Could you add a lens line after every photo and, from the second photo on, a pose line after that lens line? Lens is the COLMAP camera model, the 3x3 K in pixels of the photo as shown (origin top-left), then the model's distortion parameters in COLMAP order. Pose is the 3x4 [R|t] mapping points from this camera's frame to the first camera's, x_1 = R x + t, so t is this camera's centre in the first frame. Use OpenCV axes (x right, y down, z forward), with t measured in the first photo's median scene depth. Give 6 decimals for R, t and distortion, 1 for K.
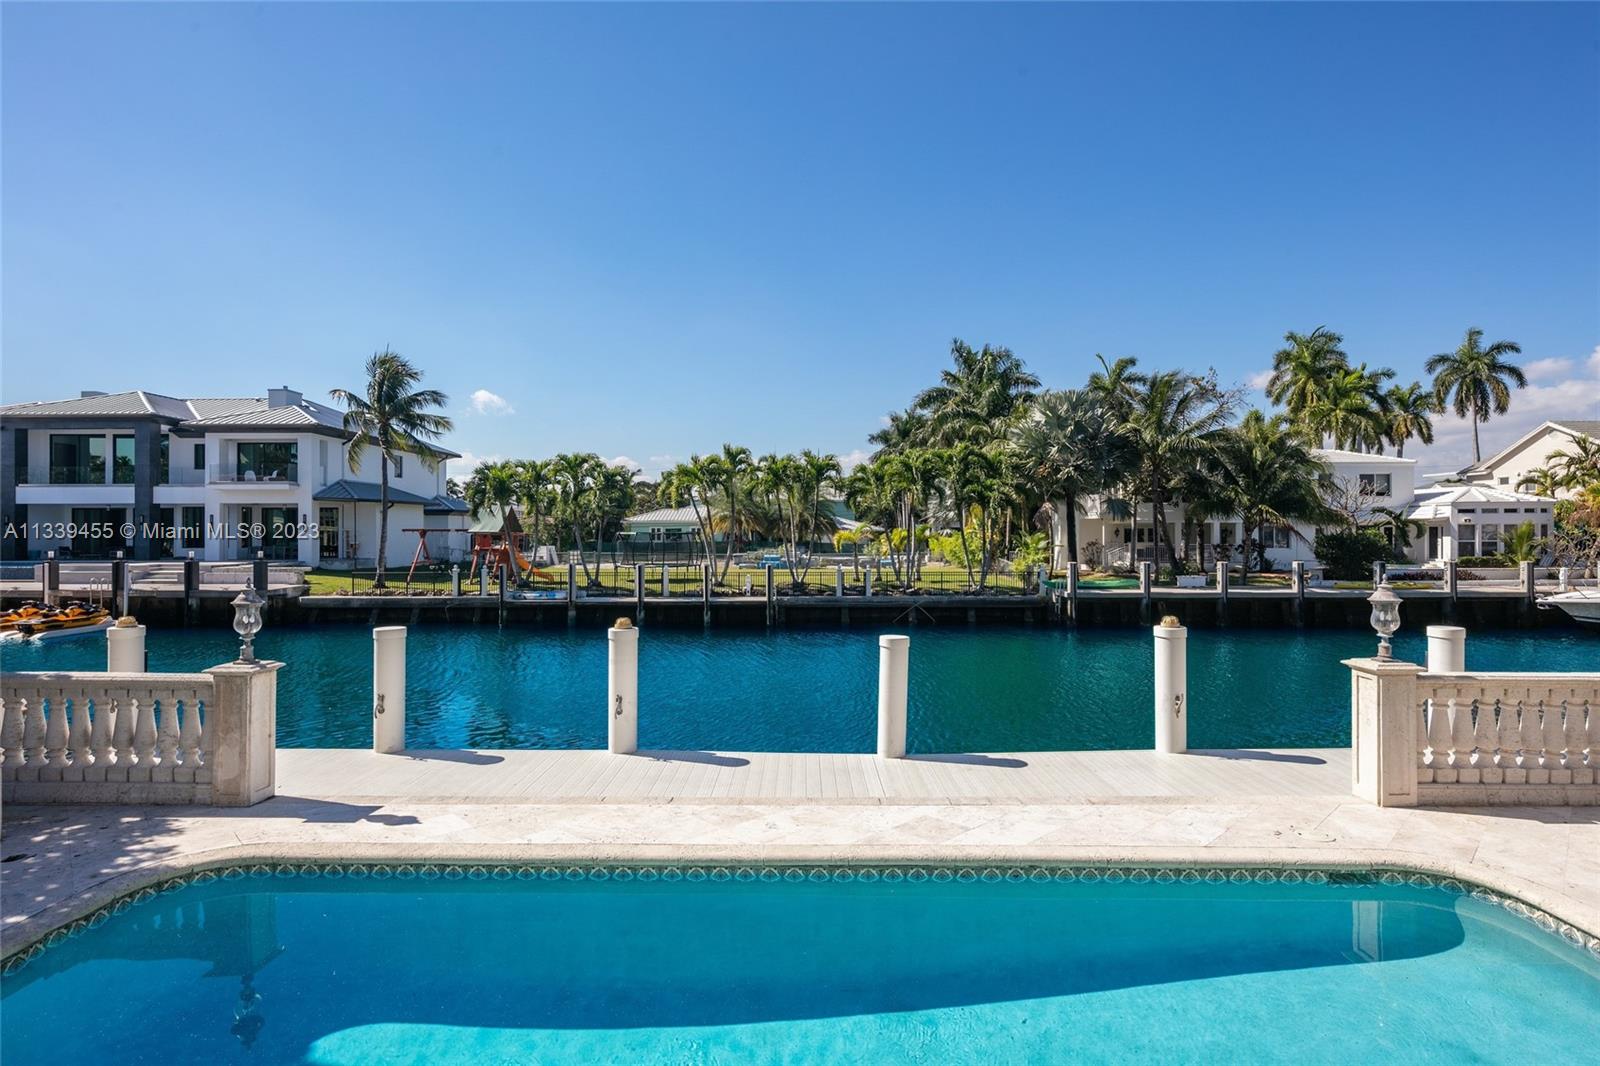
lens RADIAL K [[797.2, 0, 800.0], [0, 797.2, 533.0], [0, 0, 1]] dist [0.000028, -0.000071]
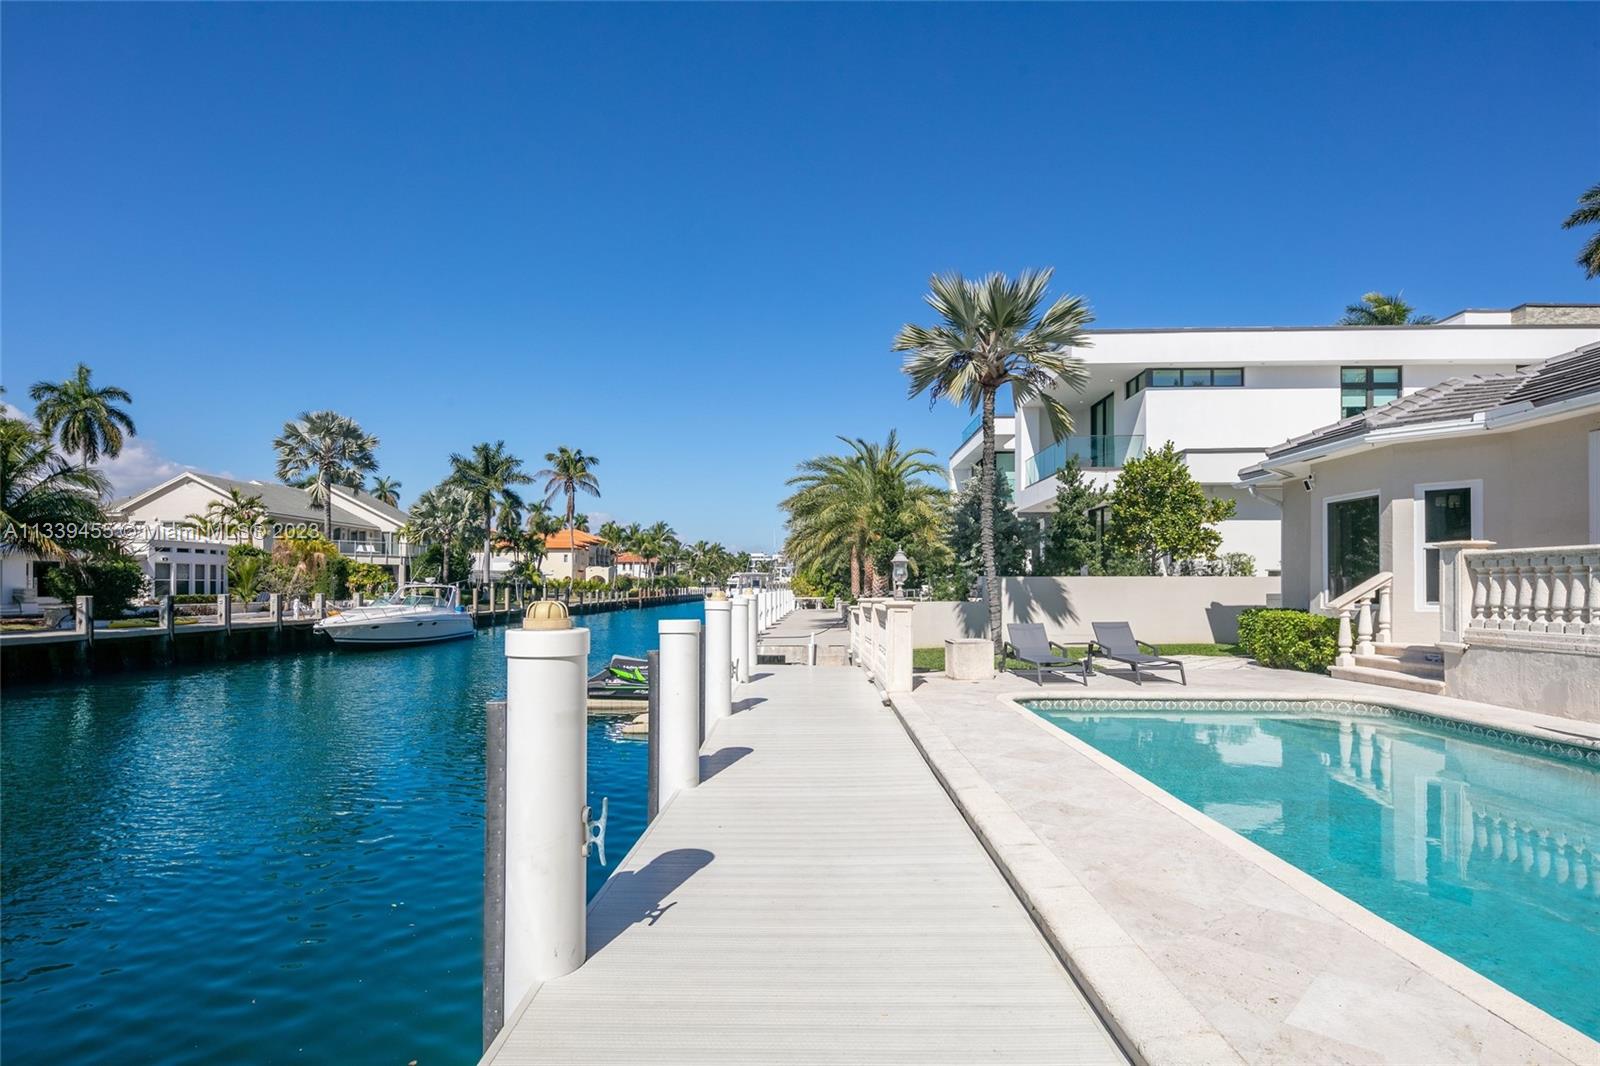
lens RADIAL K [[777.2, 0, 795.7], [0, 777.2, 585.6], [0, 0, 1]] dist [-0.001345, -0.000149]
pose [[0.040162, 0.002002, 0.999191, -0.117651], [-0.008454, 0.999963, -0.001664, 0.012850], [-0.999157, -0.008380, 0.040178, 0.155705]]
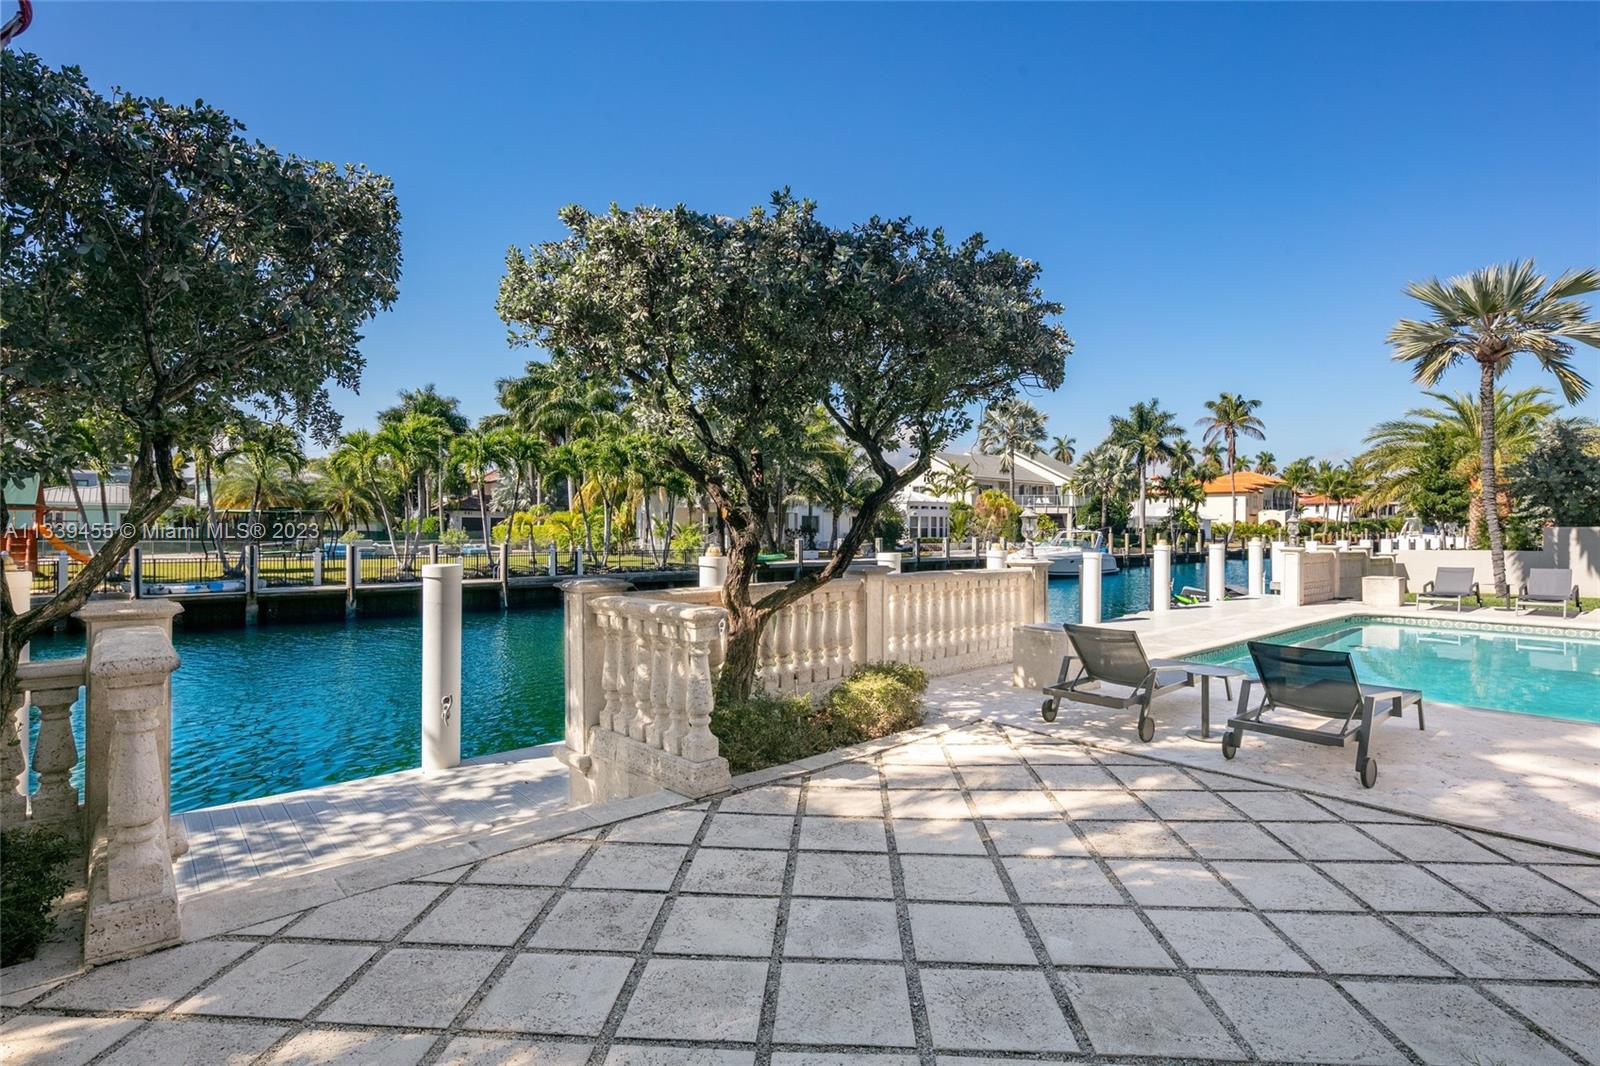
lens RADIAL K [[772.8, 0, 796.1], [0, 772.8, 519.9], [0, 0, 1]] dist [-0.000636, -0.000390]
pose [[0.766328, 0.008987, 0.642387, -0.292771], [-0.006005, 0.999959, -0.006827, 0.007799], [-0.642422, 0.001374, 0.766350, 0.005427]]
